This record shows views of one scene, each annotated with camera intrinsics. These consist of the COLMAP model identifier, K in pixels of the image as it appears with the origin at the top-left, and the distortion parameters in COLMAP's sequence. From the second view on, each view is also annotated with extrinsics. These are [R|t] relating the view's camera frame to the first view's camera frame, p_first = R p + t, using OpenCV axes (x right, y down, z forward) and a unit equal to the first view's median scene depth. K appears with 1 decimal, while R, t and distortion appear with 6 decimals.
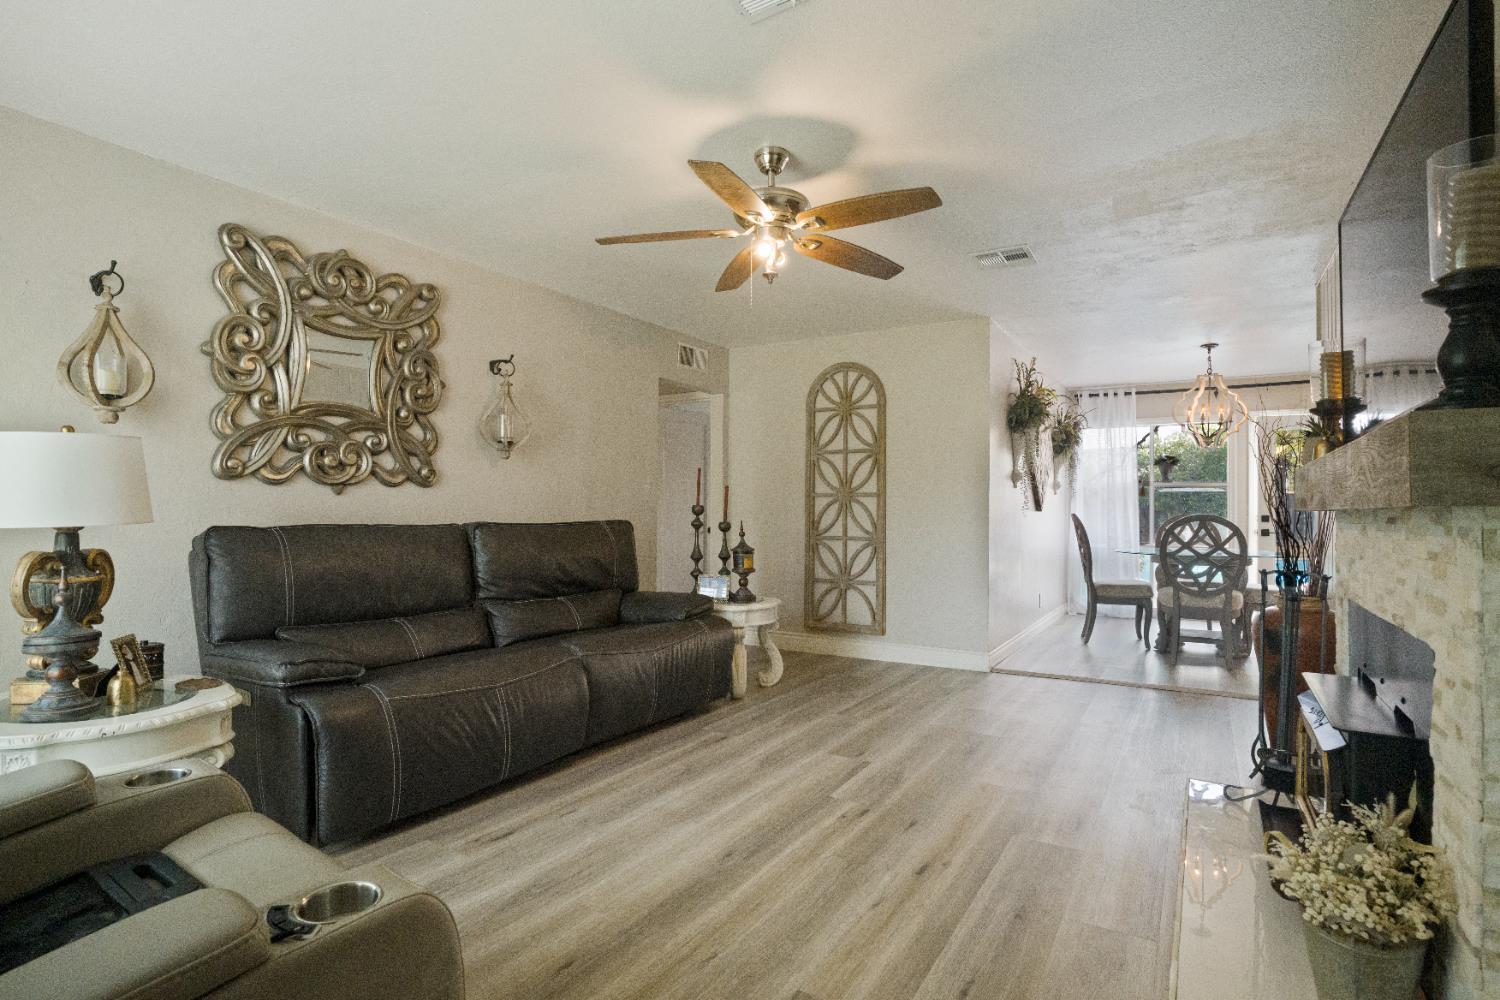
lens RADIAL K [[751.9, 0, 750.0], [0, 751.9, 500.0], [0, 0, 1]] dist [-0.014066, 0.000158]
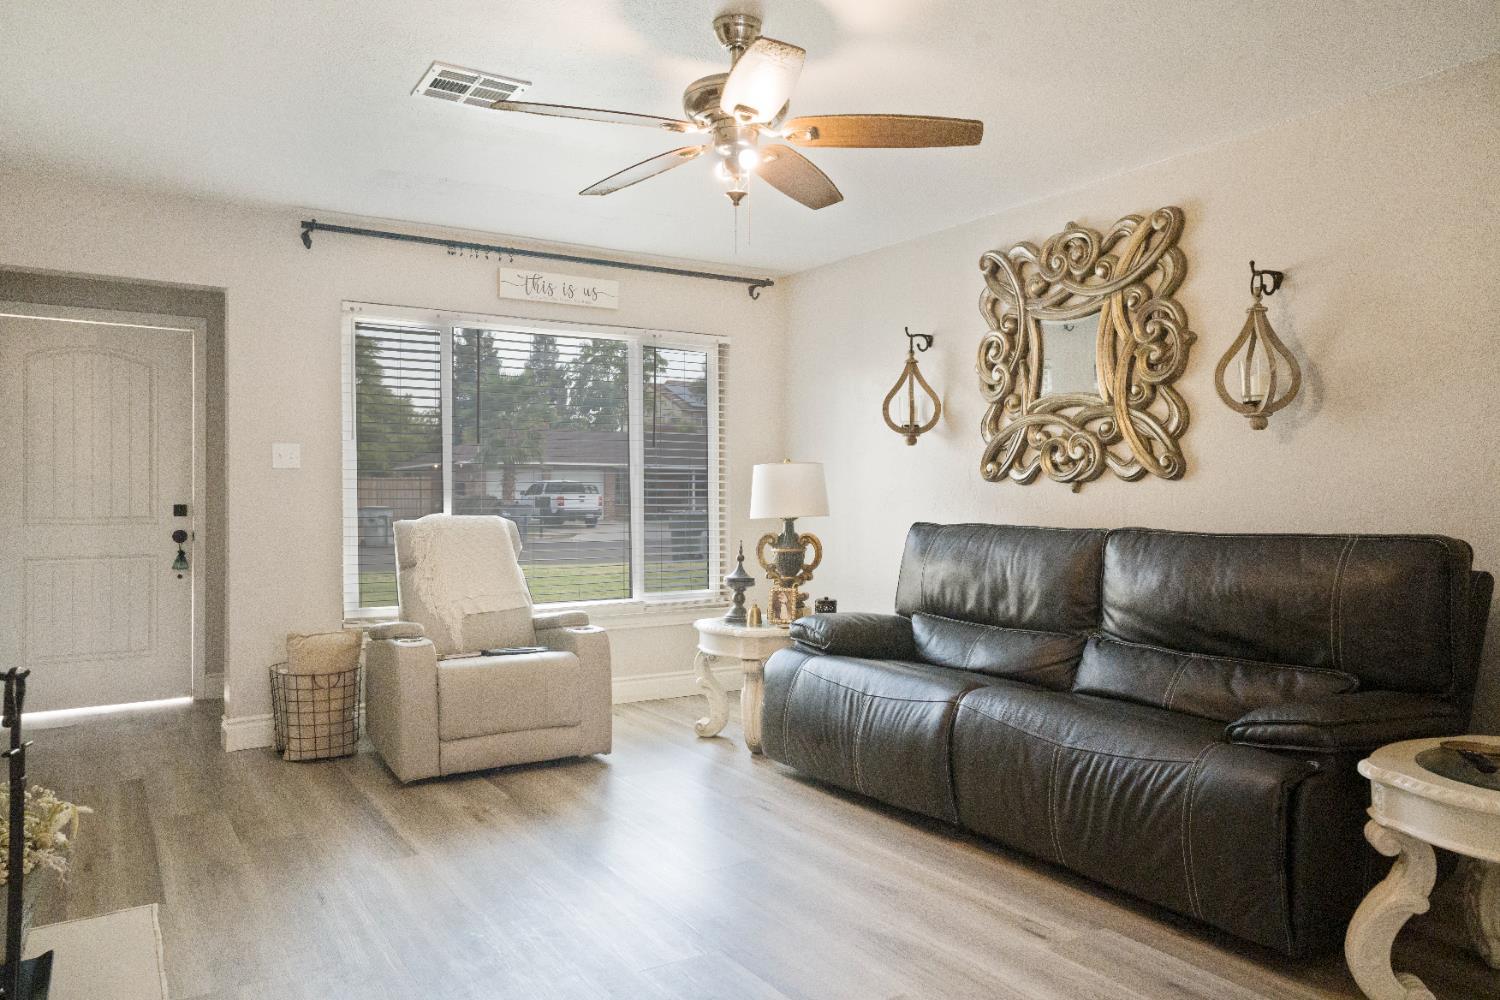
lens RADIAL K [[1078.2, 0, 750.0], [0, 1078.2, 500.0], [0, 0, 1]] dist [-0.044179, 0.001671]
pose [[-0.452719, 0.001874, -0.891651, 0.789581], [0.013131, 0.999903, -0.004565, 0.002105], [0.891557, -0.013775, -0.452700, 1.229858]]
